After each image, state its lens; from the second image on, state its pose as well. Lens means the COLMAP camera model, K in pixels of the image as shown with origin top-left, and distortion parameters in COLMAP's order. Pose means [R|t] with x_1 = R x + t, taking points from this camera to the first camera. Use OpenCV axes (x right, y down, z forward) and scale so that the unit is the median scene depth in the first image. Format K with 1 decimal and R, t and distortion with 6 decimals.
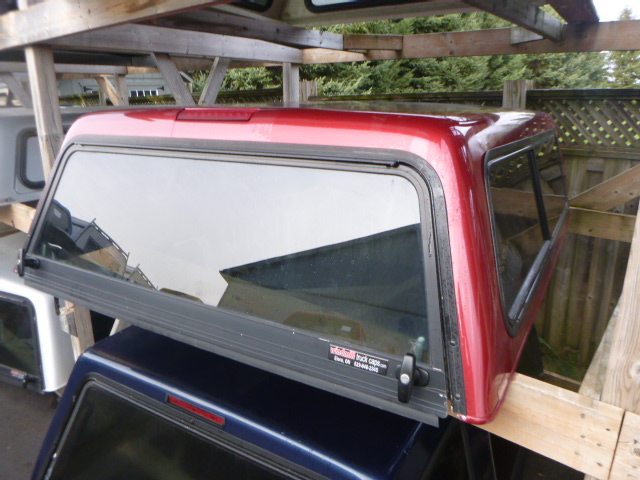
lens RADIAL K [[475.1, 0, 320.0], [0, 475.1, 240.0], [0, 0, 1]] dist [-0.034616, 0.009425]
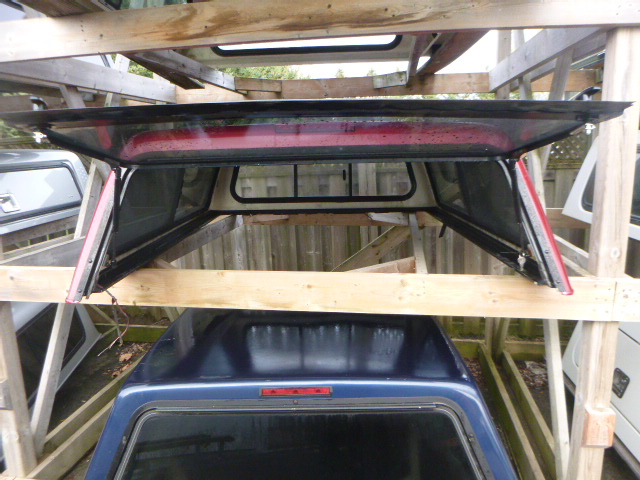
lens RADIAL K [[475.1, 0, 320.0], [0, 475.1, 240.0], [0, 0, 1]] dist [-0.034616, 0.009425]
pose [[0.865871, -0.119138, 0.485874, -0.400805], [0.168366, 0.983971, -0.058770, 0.048286], [-0.471084, 0.132691, 0.872051, -0.019958]]
